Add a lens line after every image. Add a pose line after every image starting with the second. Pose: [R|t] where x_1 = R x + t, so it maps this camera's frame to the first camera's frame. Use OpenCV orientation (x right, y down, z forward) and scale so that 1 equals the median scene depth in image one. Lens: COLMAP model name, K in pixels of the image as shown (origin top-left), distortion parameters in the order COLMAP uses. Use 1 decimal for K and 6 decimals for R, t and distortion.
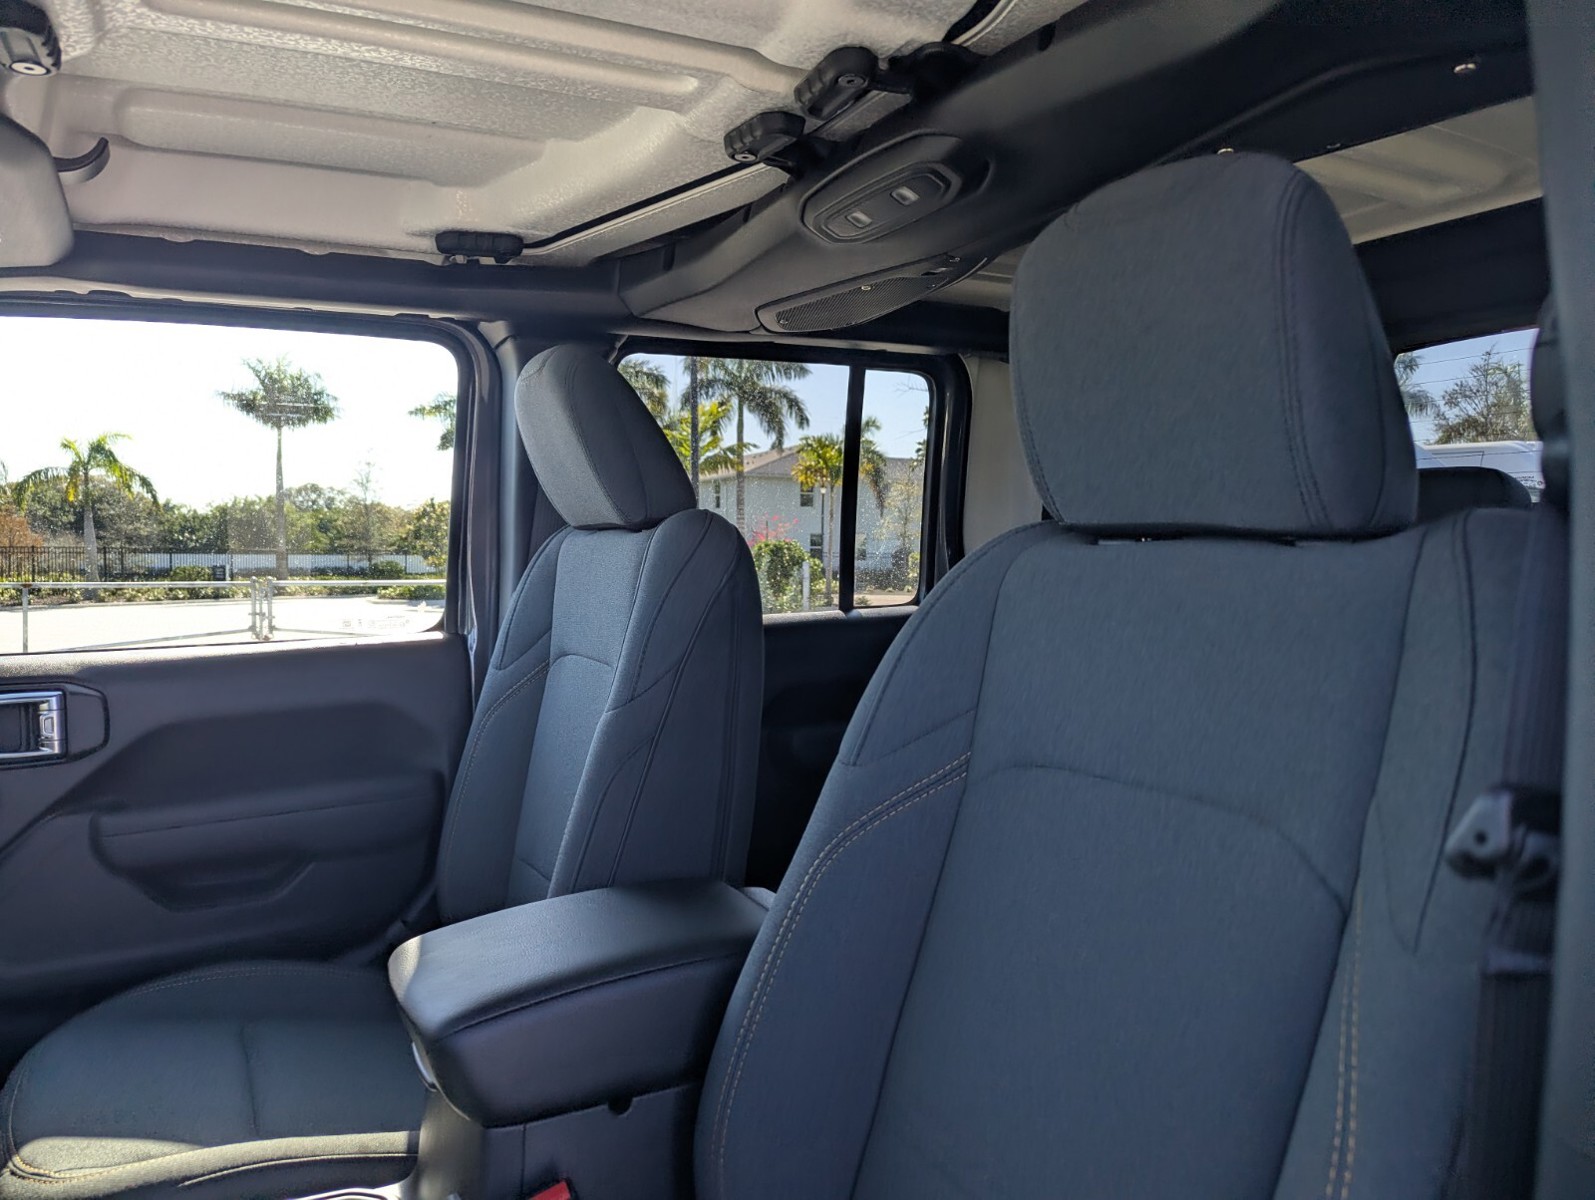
lens RADIAL K [[1103.7, 0, 799.8], [0, 1103.7, 622.8], [0, 0, 1]] dist [0.048342, -0.025226]
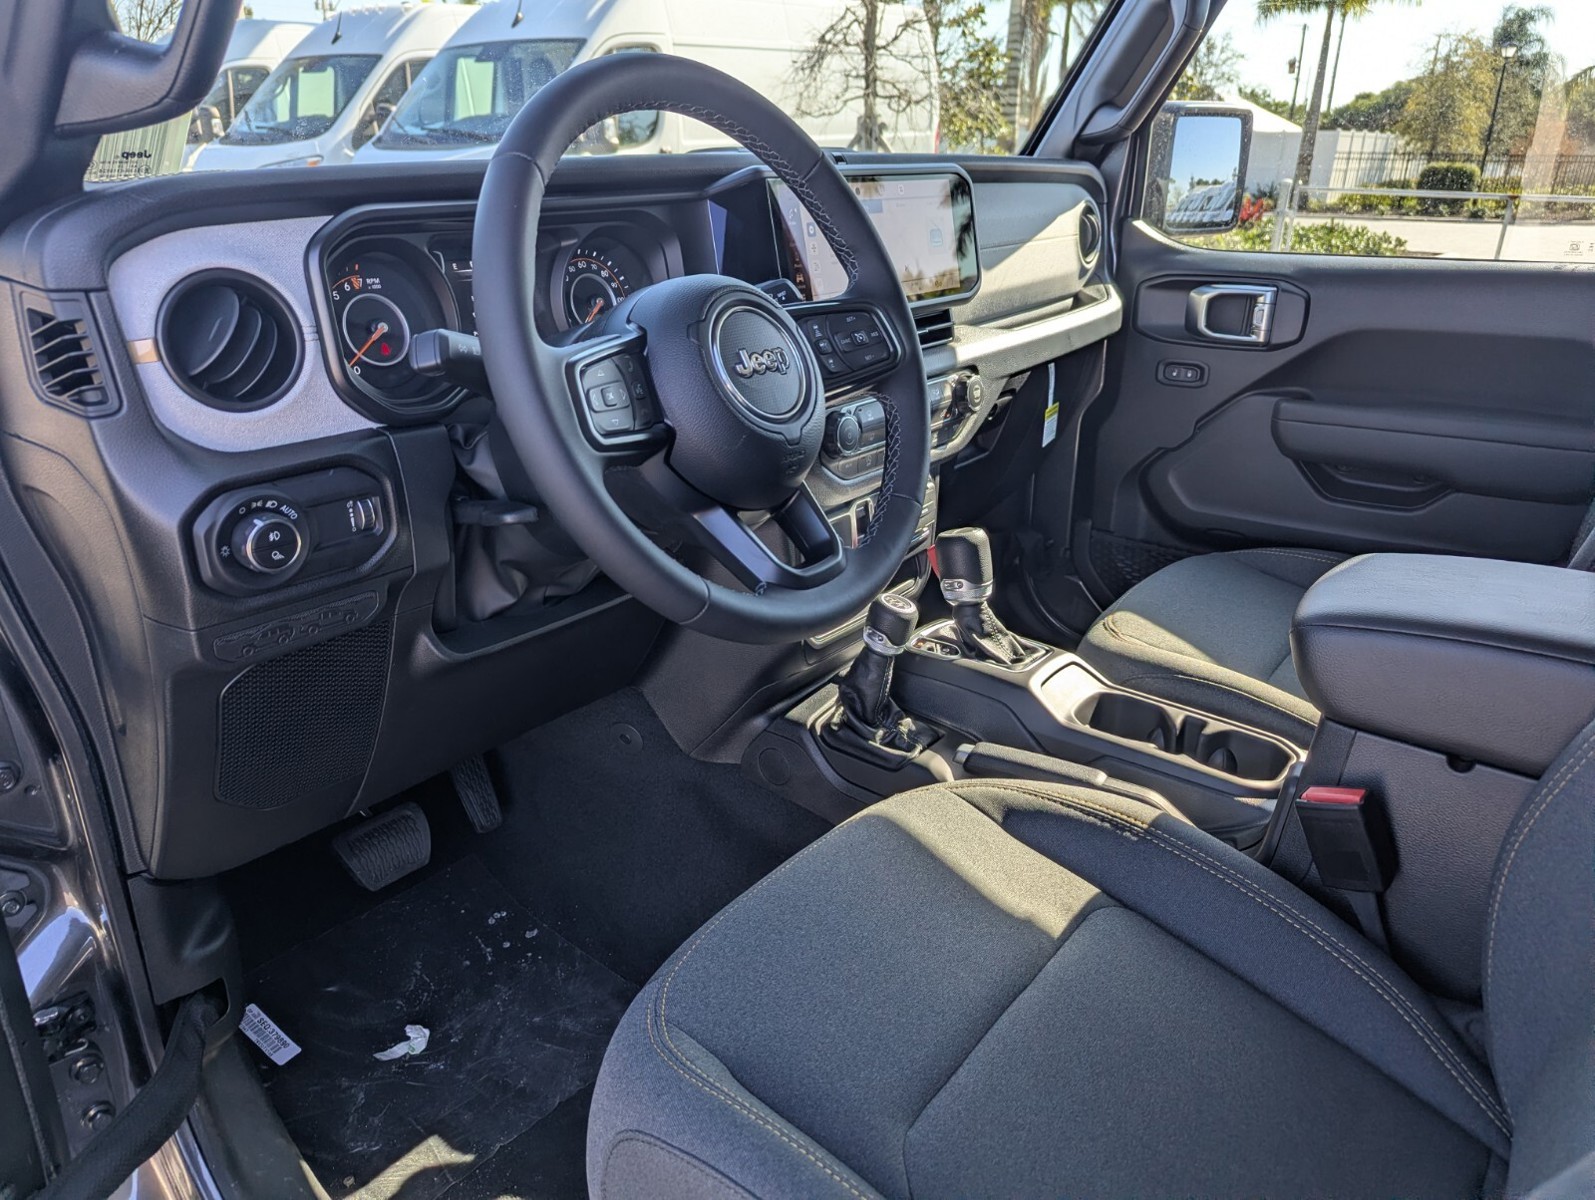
lens RADIAL K [[1137.2, 0, 793.5], [0, 1137.2, 564.6], [0, 0, 1]] dist [0.039370, -0.049559]
pose [[0.411644, 0.310434, -0.856843, 0.242823], [-0.065624, 0.947852, 0.311880, -0.004338], [0.908979, -0.072154, 0.410550, 0.041917]]
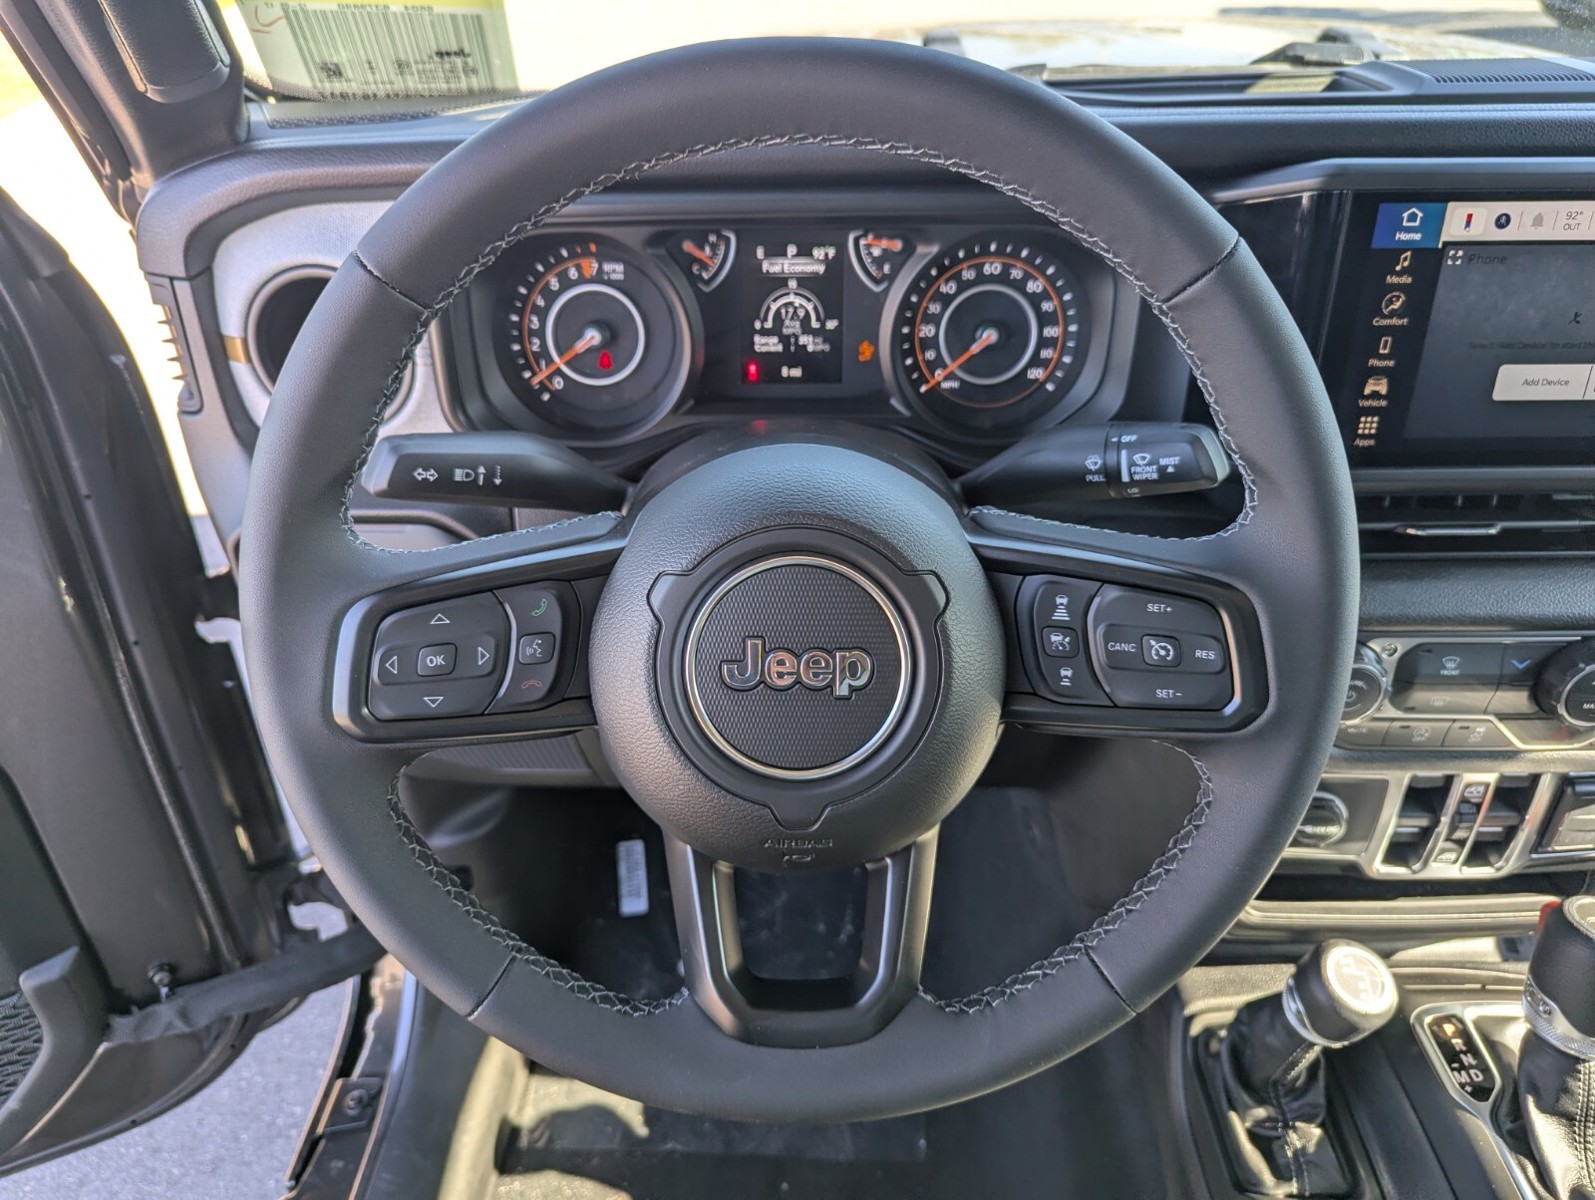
lens RADIAL K [[1142.6, 0, 779.8], [0, 1142.6, 568.5], [0, 0, 1]] dist [0.005068, -0.008083]
pose [[-0.468779, 0.506473, -0.723692, -0.066716], [-0.052546, 0.801851, 0.595209, -0.118138], [0.881751, 0.317049, -0.349278, 0.350581]]
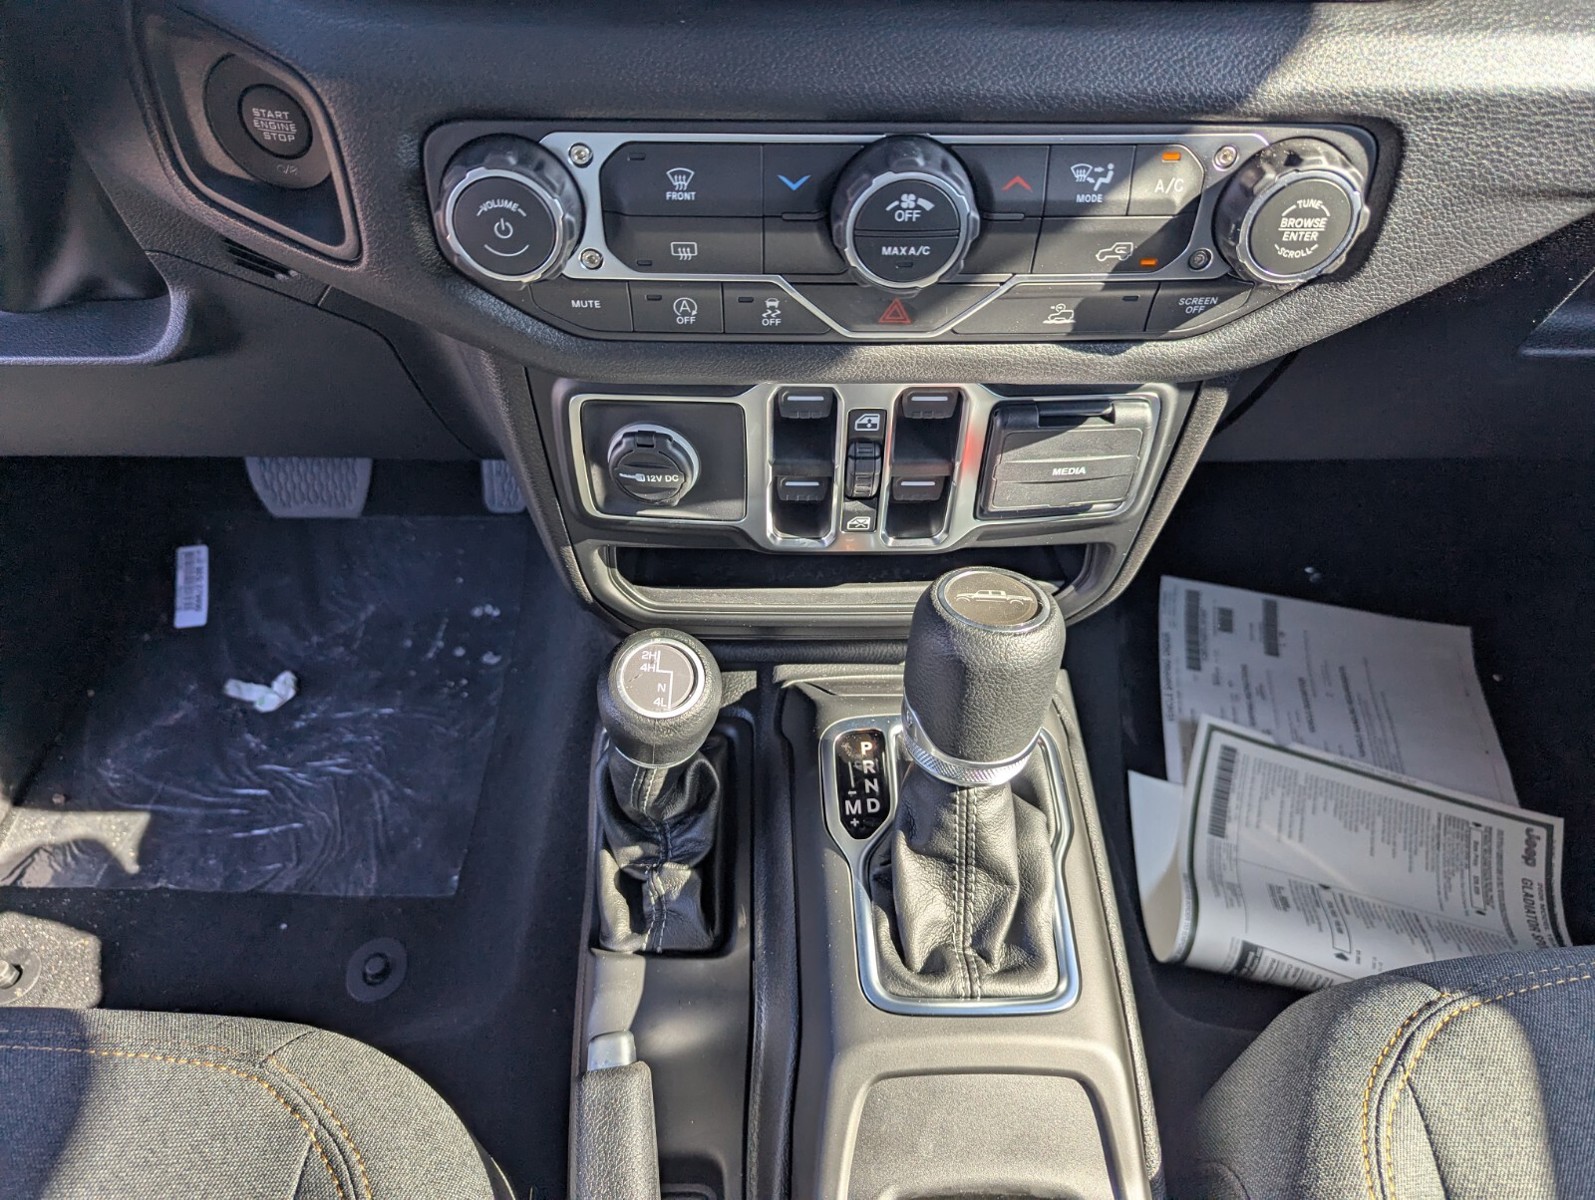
lens RADIAL K [[1137.2, 0, 793.5], [0, 1137.2, 564.6], [0, 0, 1]] dist [0.039370, -0.049559]
pose [[-0.452162, 0.646367, -0.614621, -0.264248], [-0.077616, 0.657959, 0.749044, 0.008221], [0.888552, 0.386394, -0.247335, 0.549581]]
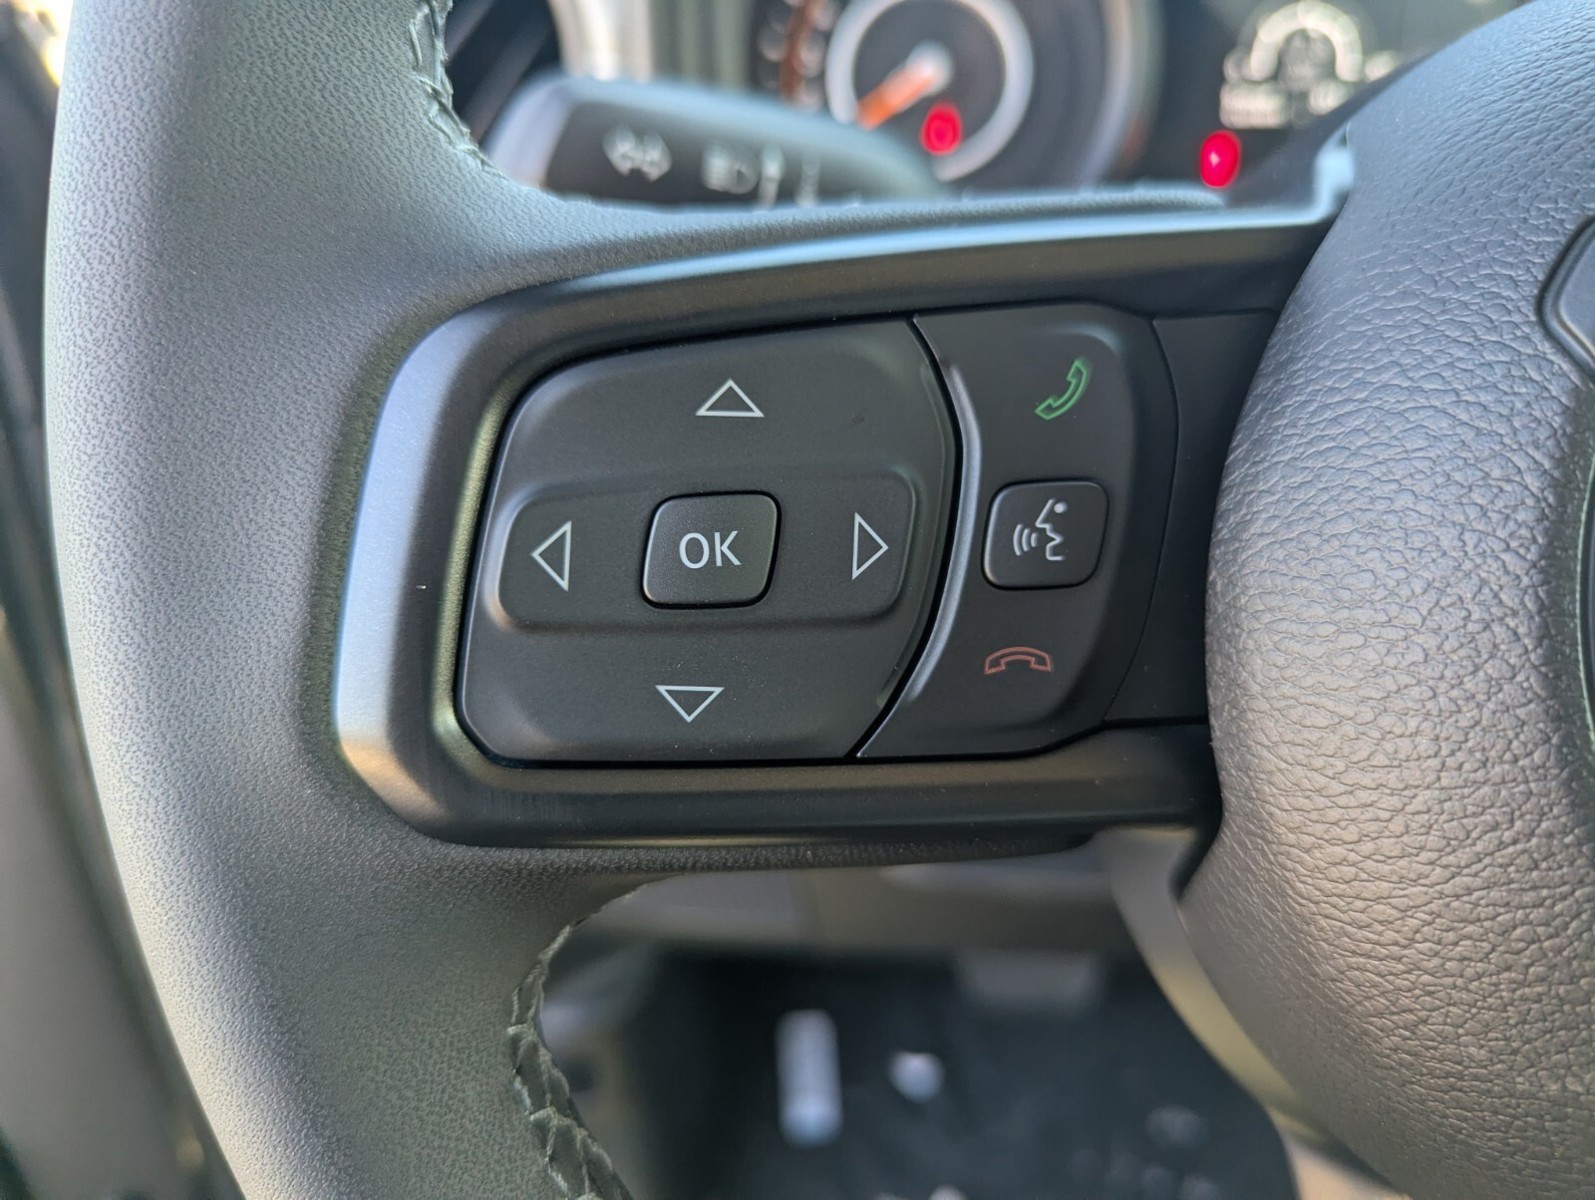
lens RADIAL K [[1137.2, 0, 793.5], [0, 1137.2, 564.6], [0, 0, 1]] dist [0.039370, -0.049559]
pose [[-0.533172, 0.404526, -0.743025, -0.174522], [-0.037374, 0.866153, 0.498379, 0.050003], [0.845181, 0.293491, -0.446690, 0.211371]]
